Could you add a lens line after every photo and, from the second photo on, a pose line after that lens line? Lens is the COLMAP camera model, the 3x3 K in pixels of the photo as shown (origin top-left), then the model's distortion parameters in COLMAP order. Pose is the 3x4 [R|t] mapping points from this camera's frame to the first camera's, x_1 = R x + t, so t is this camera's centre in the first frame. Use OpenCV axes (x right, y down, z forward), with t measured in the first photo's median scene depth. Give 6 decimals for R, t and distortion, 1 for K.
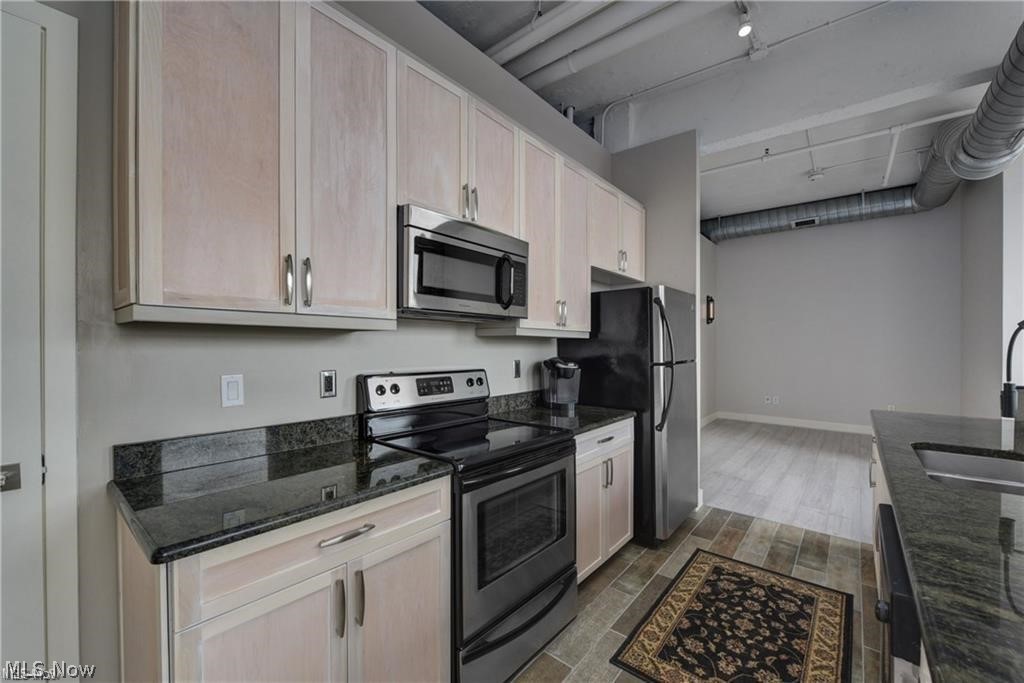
lens RADIAL K [[413.6, 0, 507.8], [0, 413.6, 351.5], [0, 0, 1]] dist [-0.010764, 0.000852]
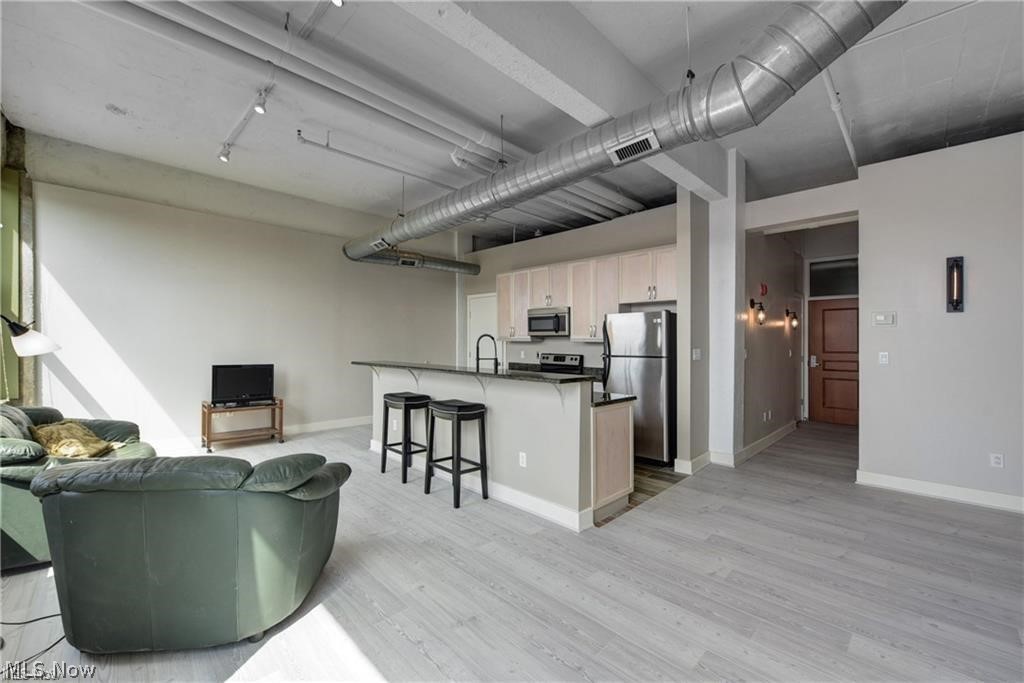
lens RADIAL K [[413.6, 0, 514.3], [0, 413.6, 345.6], [0, 0, 1]] dist [-0.010764, 0.000852]
pose [[-0.086532, 0.000659, -0.996249, 2.698496], [-0.023927, 0.999710, 0.002739, -0.012628], [0.995962, 0.024074, -0.086491, 0.882053]]
